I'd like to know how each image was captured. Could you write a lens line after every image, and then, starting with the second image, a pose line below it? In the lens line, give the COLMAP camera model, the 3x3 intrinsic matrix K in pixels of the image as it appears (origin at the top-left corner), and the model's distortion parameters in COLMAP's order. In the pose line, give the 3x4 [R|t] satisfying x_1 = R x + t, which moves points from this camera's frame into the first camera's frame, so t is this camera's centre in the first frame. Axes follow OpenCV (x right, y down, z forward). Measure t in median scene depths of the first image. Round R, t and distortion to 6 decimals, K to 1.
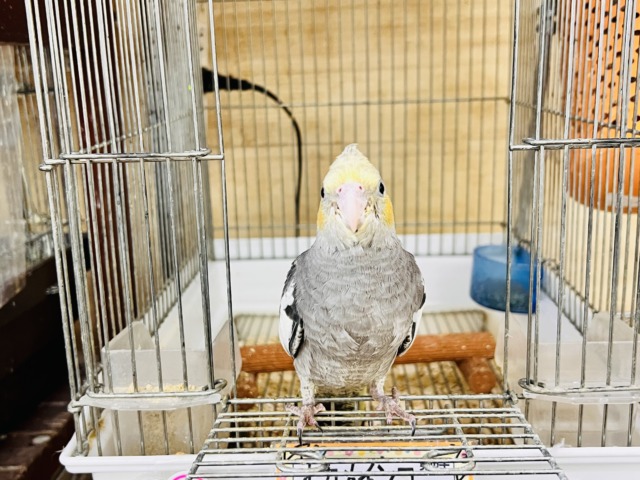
lens RADIAL K [[678.5, 0, 320.0], [0, 678.5, 240.0], [0, 0, 1]] dist [-0.082013, 0.000943]
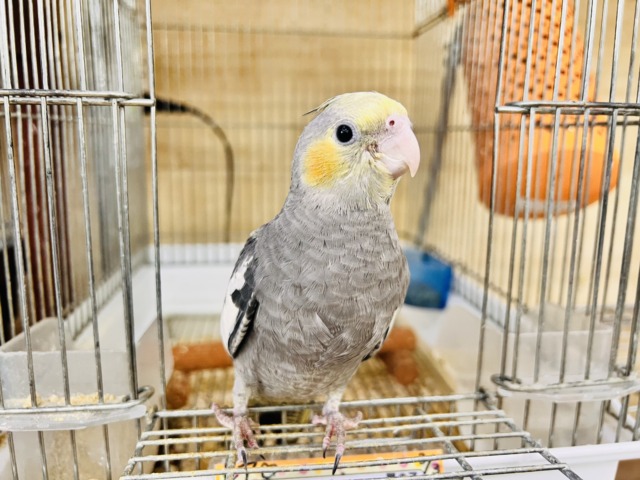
lens RADIAL K [[493.5, 0, 320.0], [0, 493.5, 240.0], [0, 0, 1]] dist [0.006186, -0.134160]
pose [[0.985999, 0.012409, 0.166289, -0.041978], [-0.003859, 0.998658, -0.051643, 0.060603], [-0.166707, 0.050278, 0.984724, 0.380551]]
